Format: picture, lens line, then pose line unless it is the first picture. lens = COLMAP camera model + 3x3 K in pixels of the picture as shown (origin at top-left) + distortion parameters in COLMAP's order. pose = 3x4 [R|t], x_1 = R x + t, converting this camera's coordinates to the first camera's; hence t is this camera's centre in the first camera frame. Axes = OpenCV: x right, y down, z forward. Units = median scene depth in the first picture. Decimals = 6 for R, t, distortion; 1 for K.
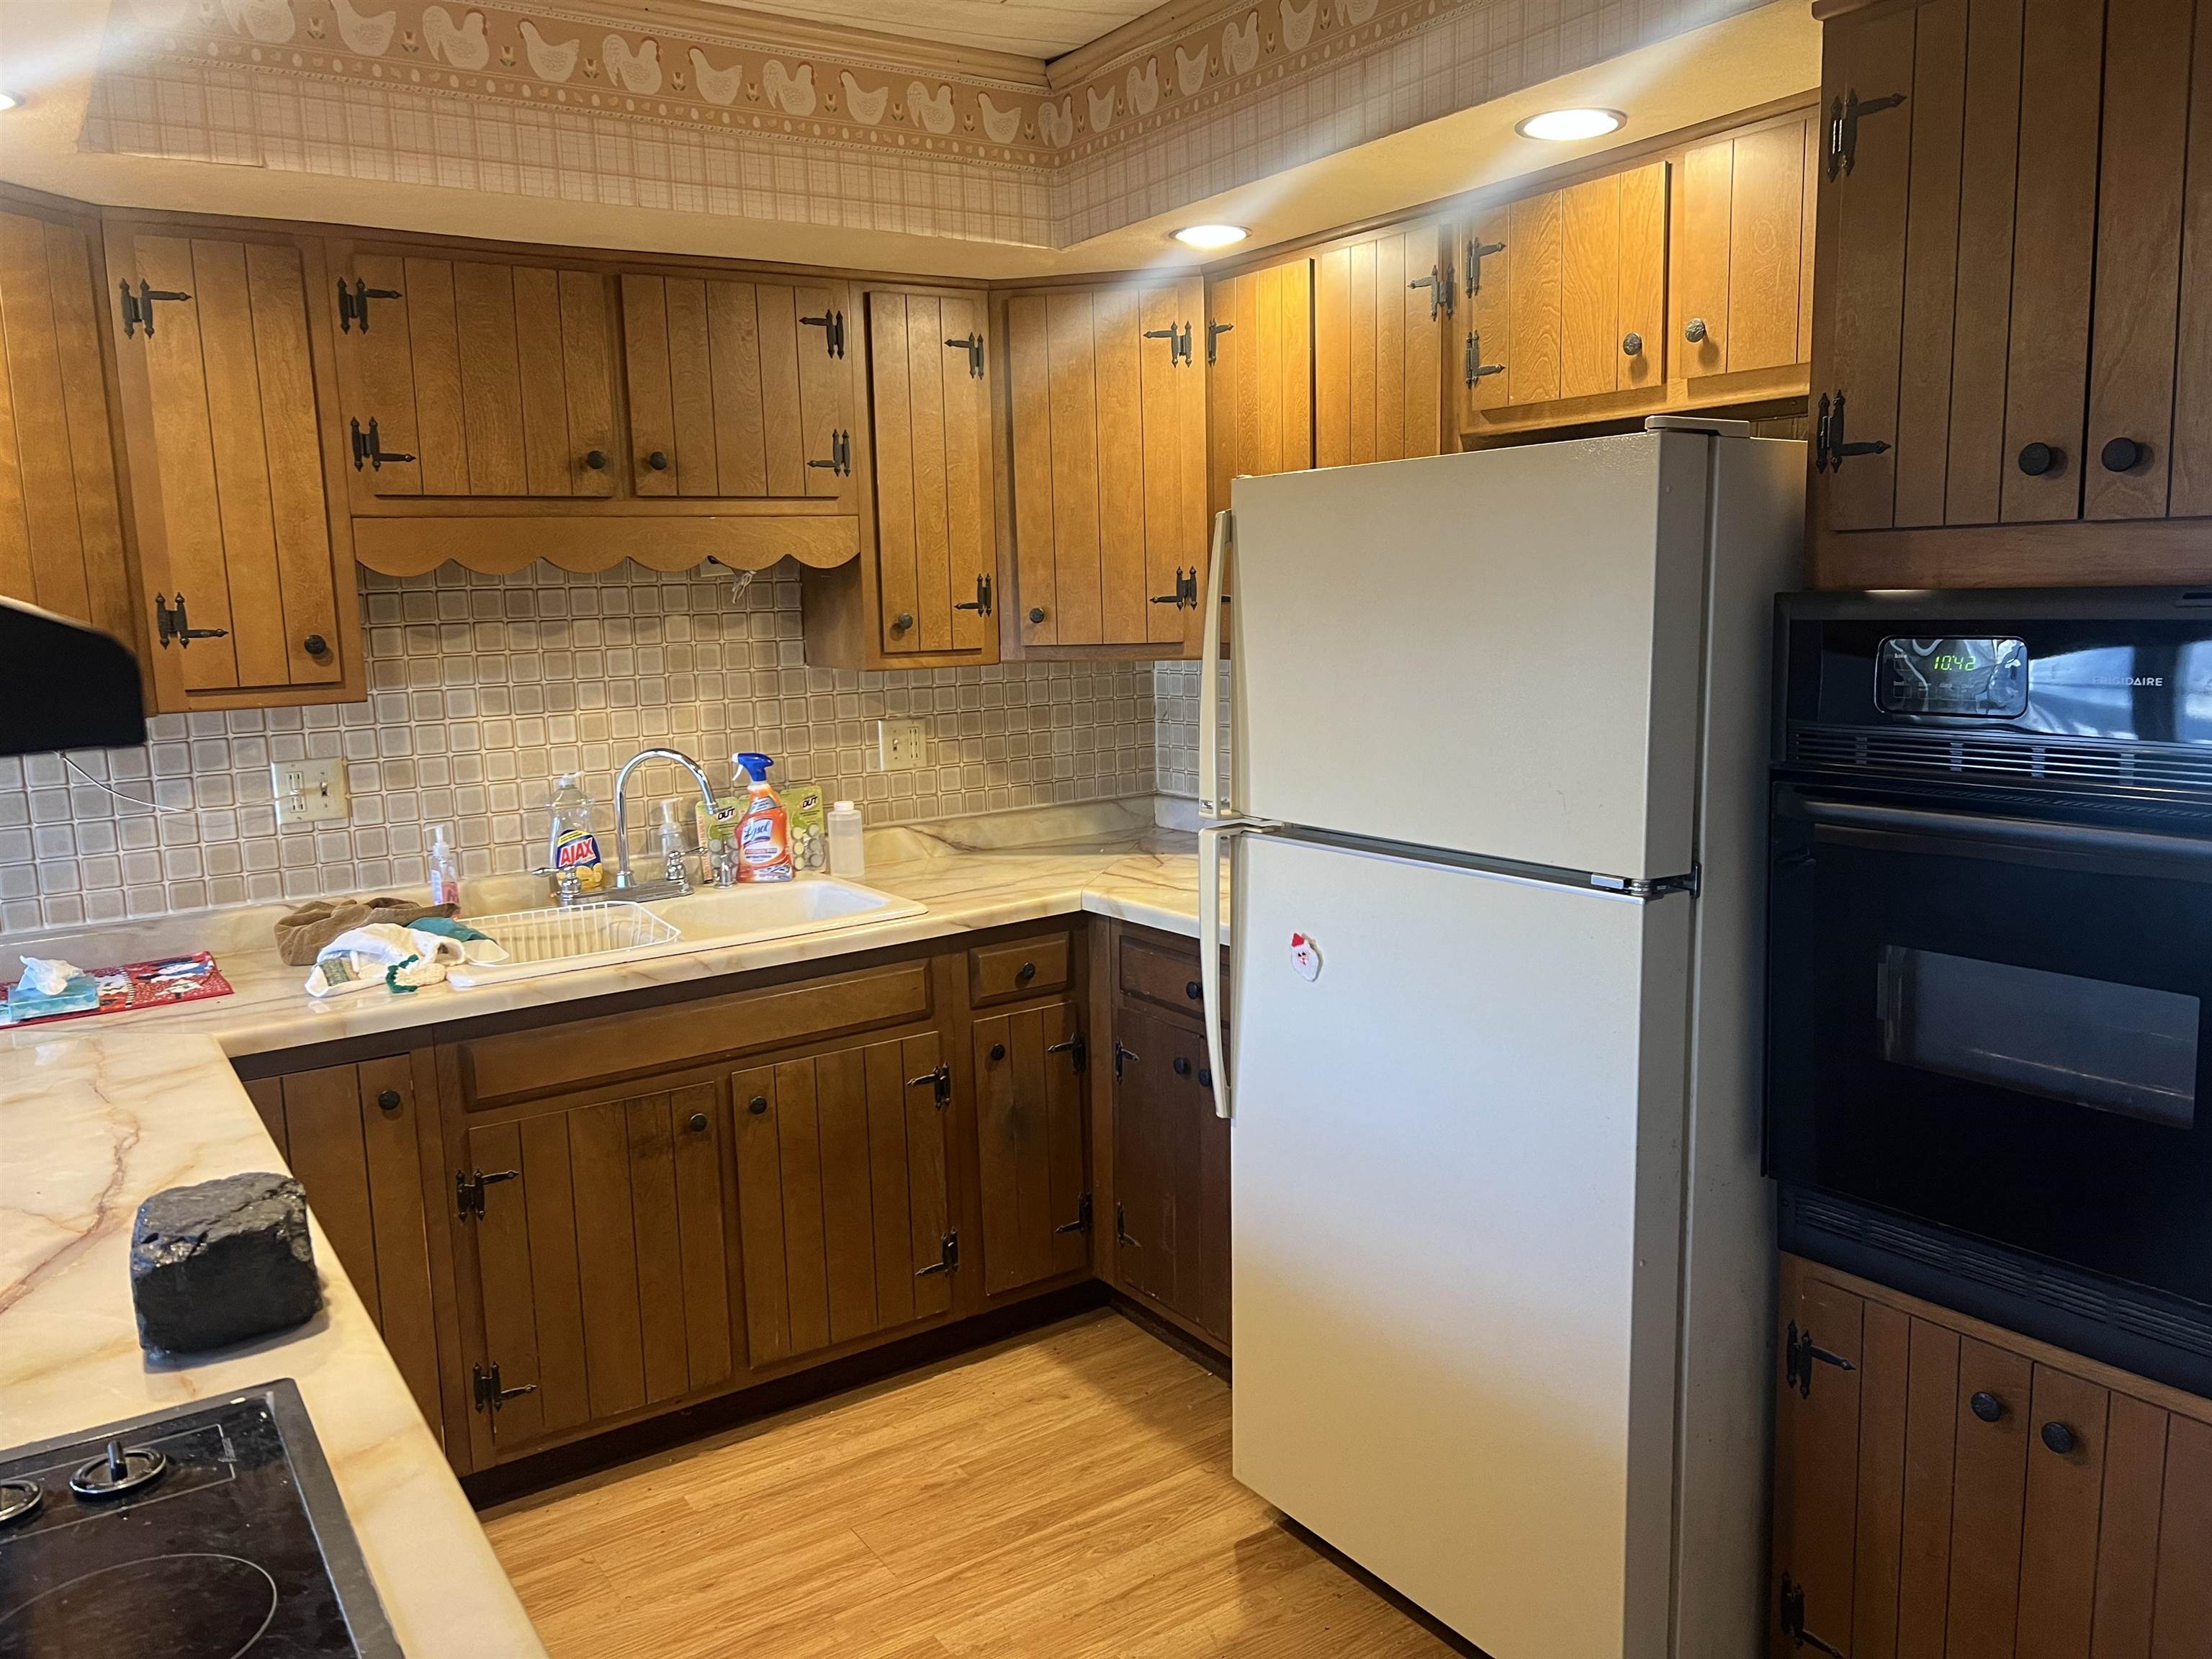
lens RADIAL K [[1624.3, 0, 1106.9], [0, 1624.3, 825.4], [0, 0, 1]] dist [0.066398, -0.074505]
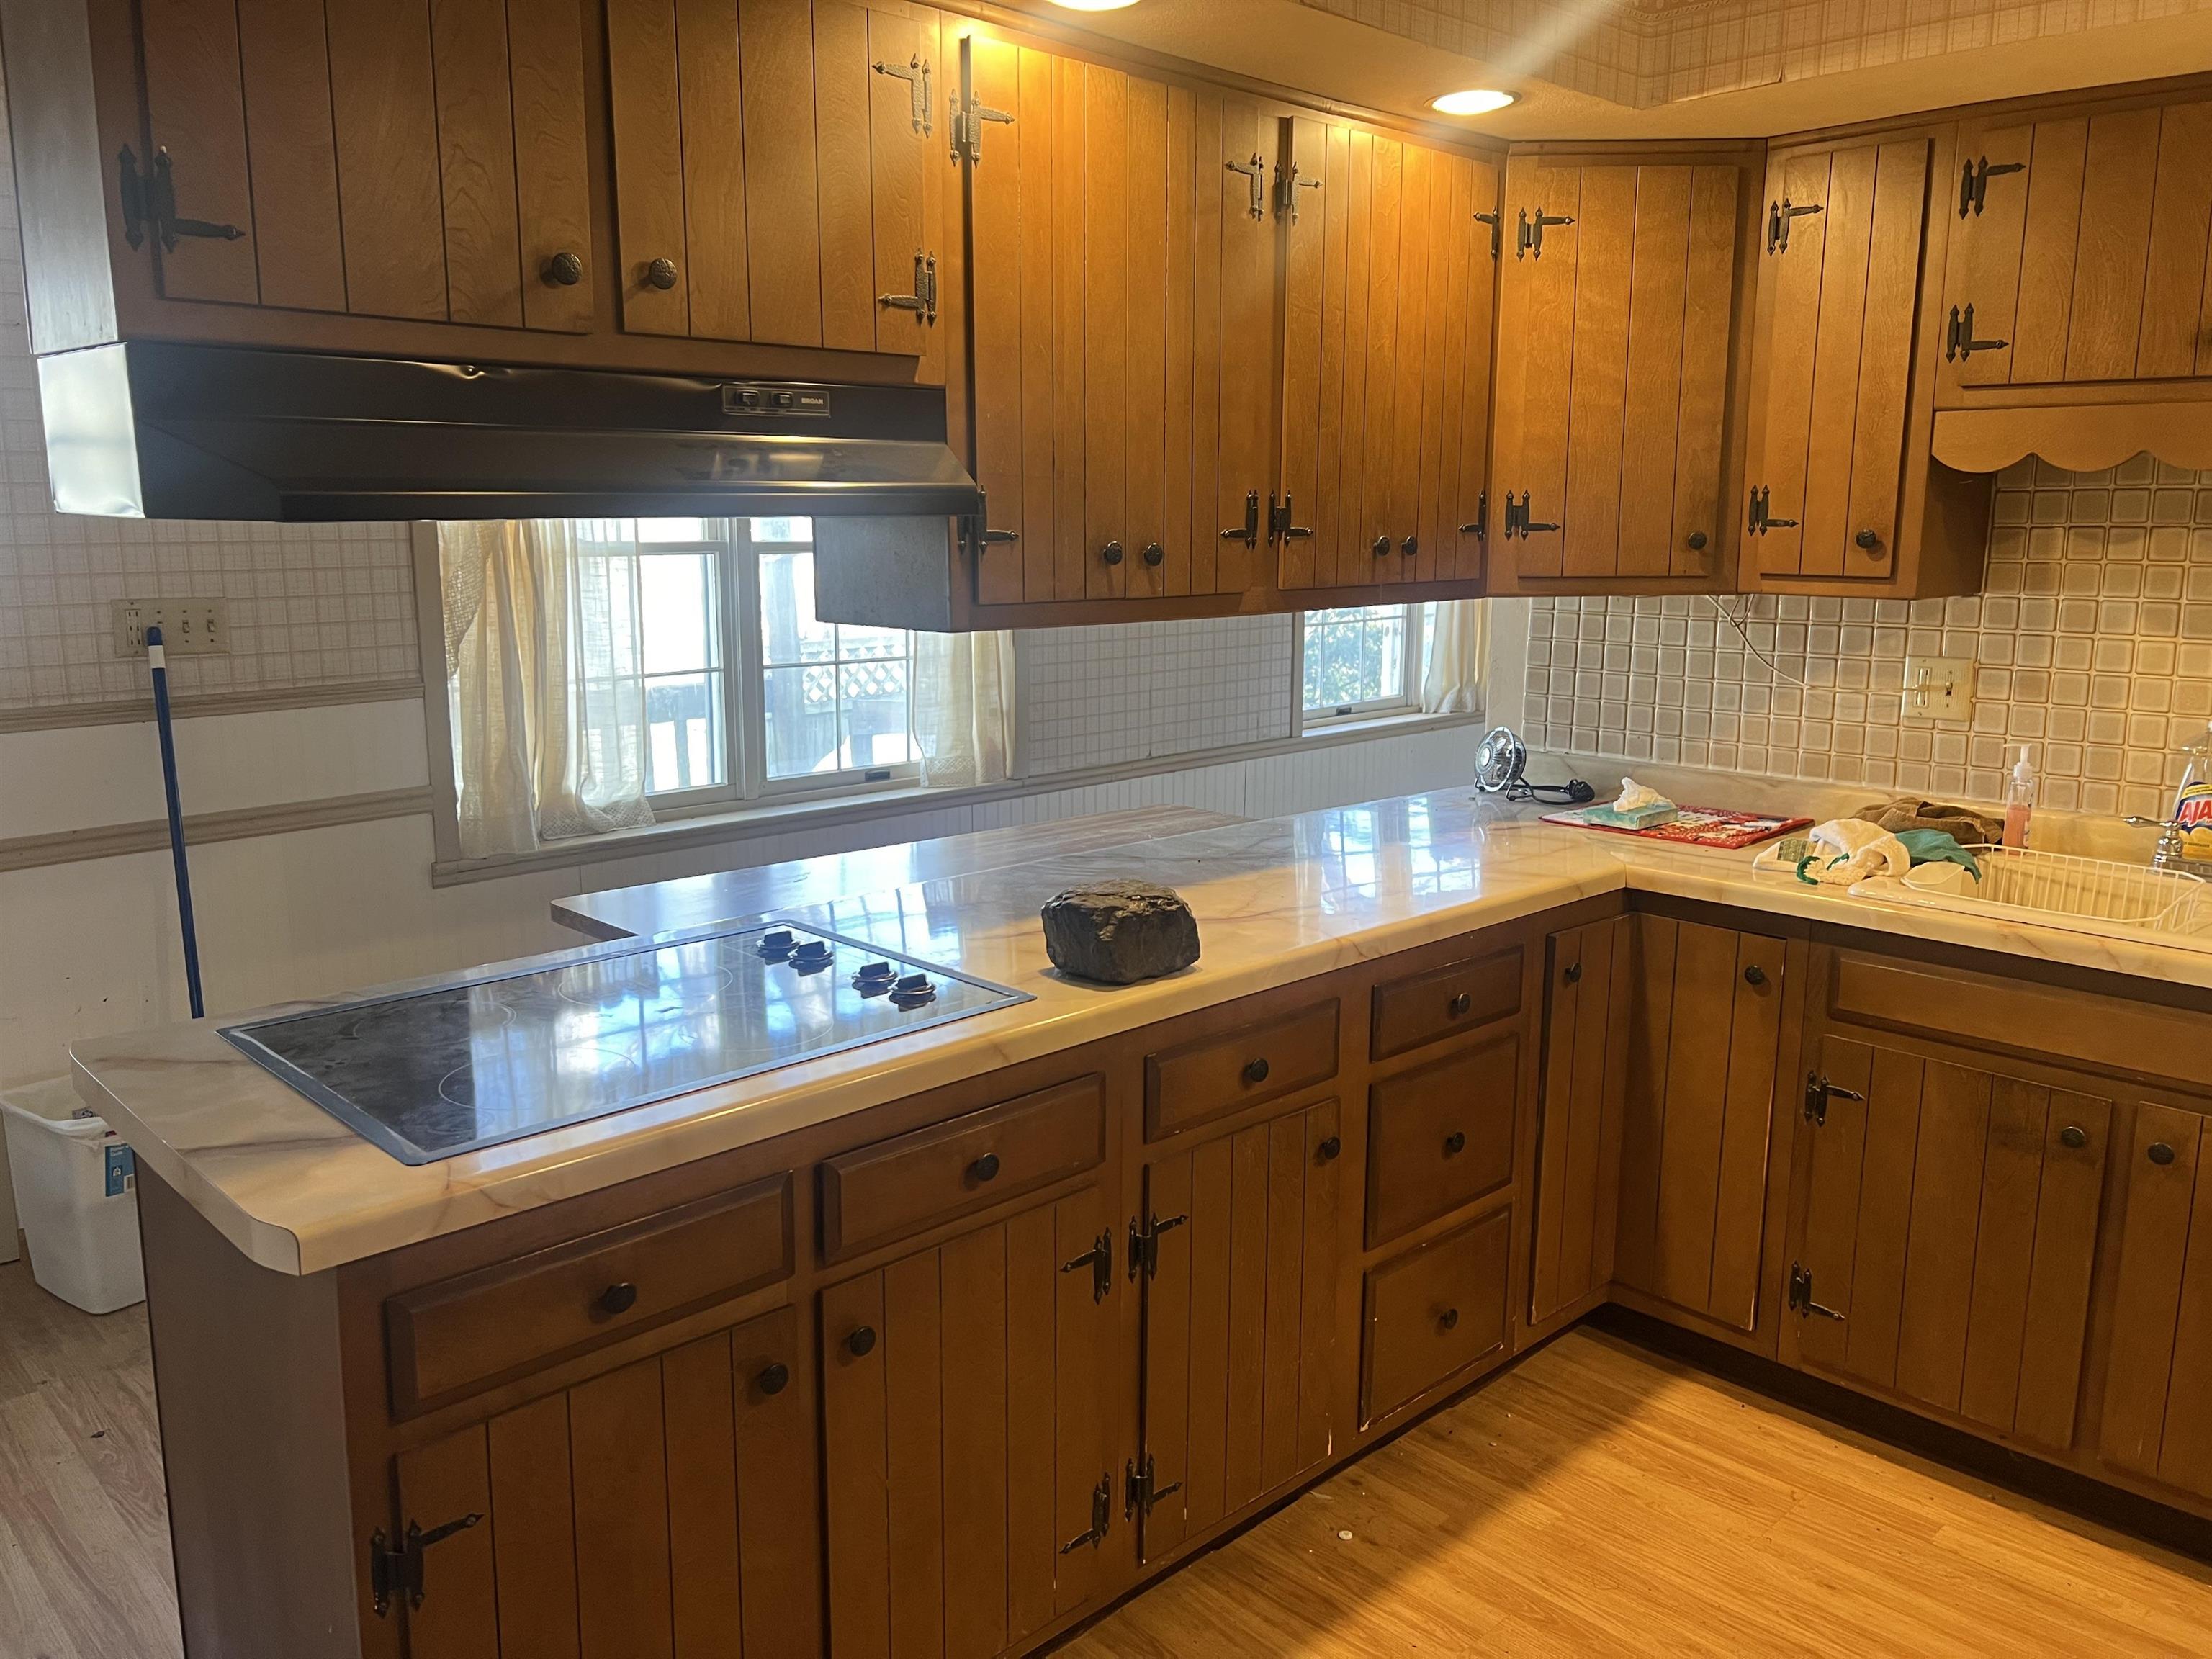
lens RADIAL K [[1718.3, 0, 1218.5], [0, 1718.3, 826.7], [0, 0, 1]] dist [0.069015, -0.077492]
pose [[0.220210, 0.209180, -0.952760, 0.448858], [-0.160977, 0.971137, 0.176008, -0.055544], [0.962078, 0.114614, 0.247528, 0.332812]]
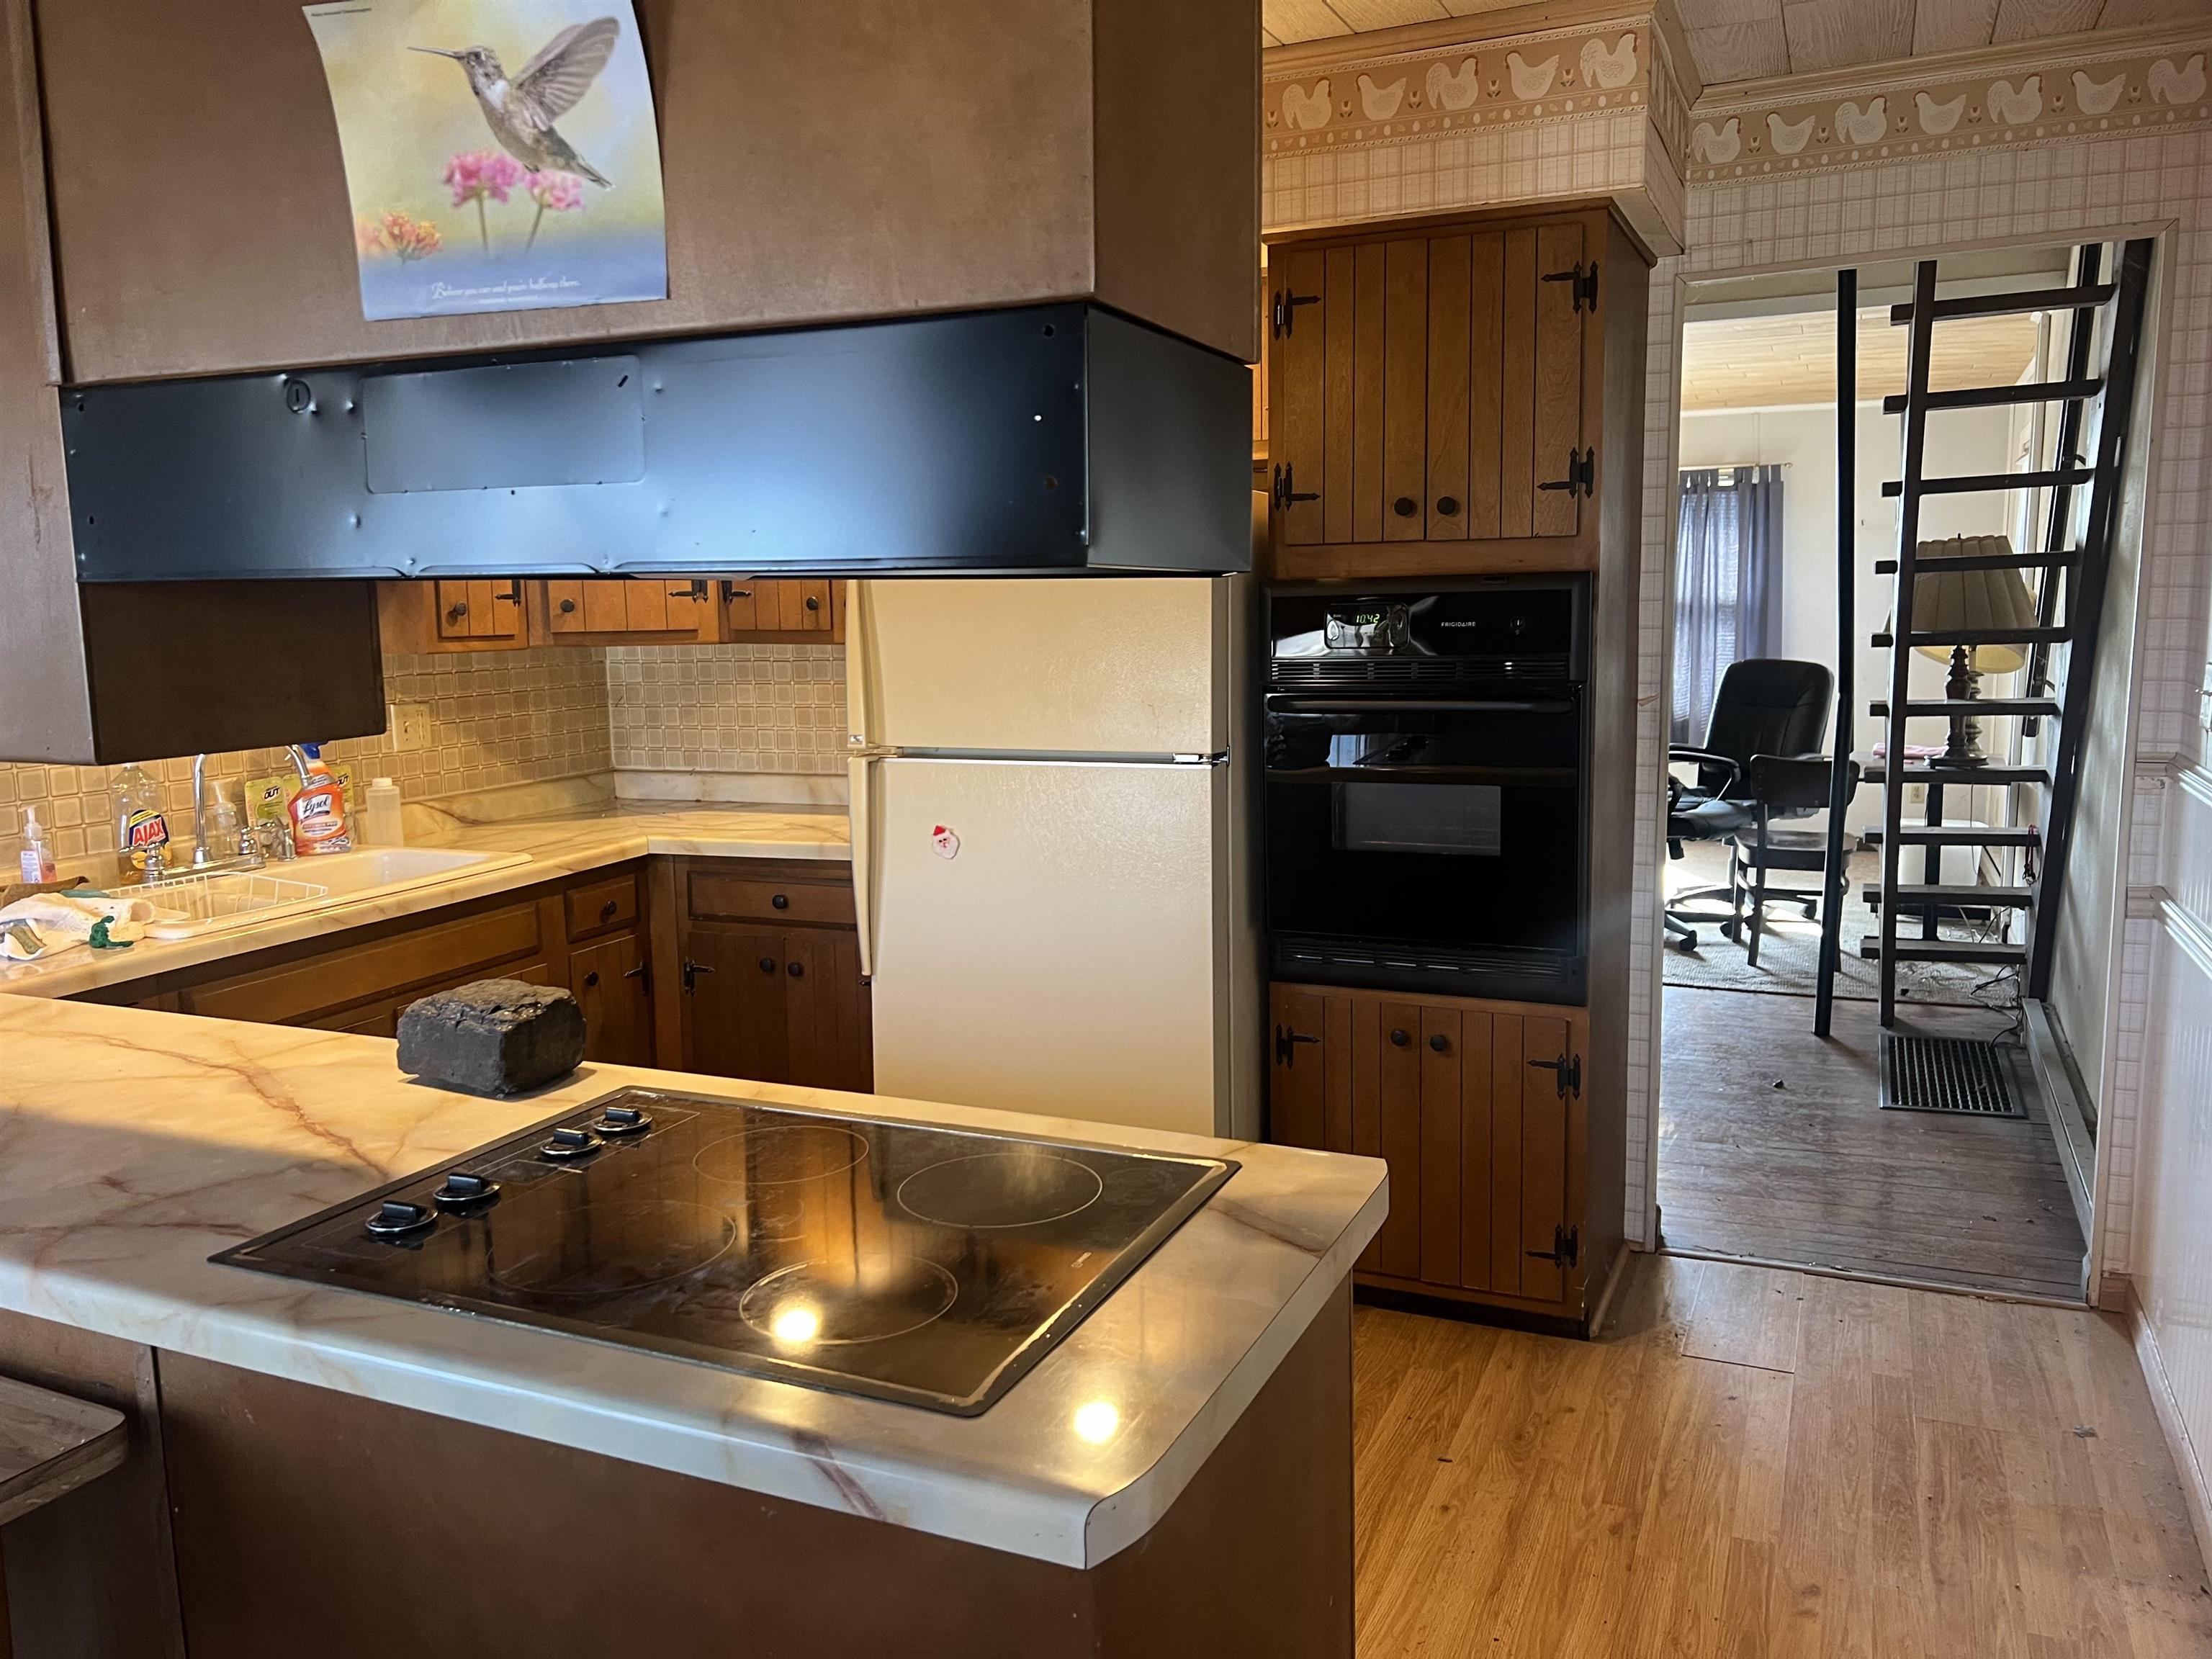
lens RADIAL K [[1624.3, 0, 1106.9], [0, 1624.3, 825.4], [0, 0, 1]] dist [0.066398, -0.074505]
pose [[0.845929, -0.062275, 0.529647, -0.398206], [0.073185, 0.997318, 0.000376, 0.061338], [-0.528250, 0.038444, 0.848218, -0.203755]]
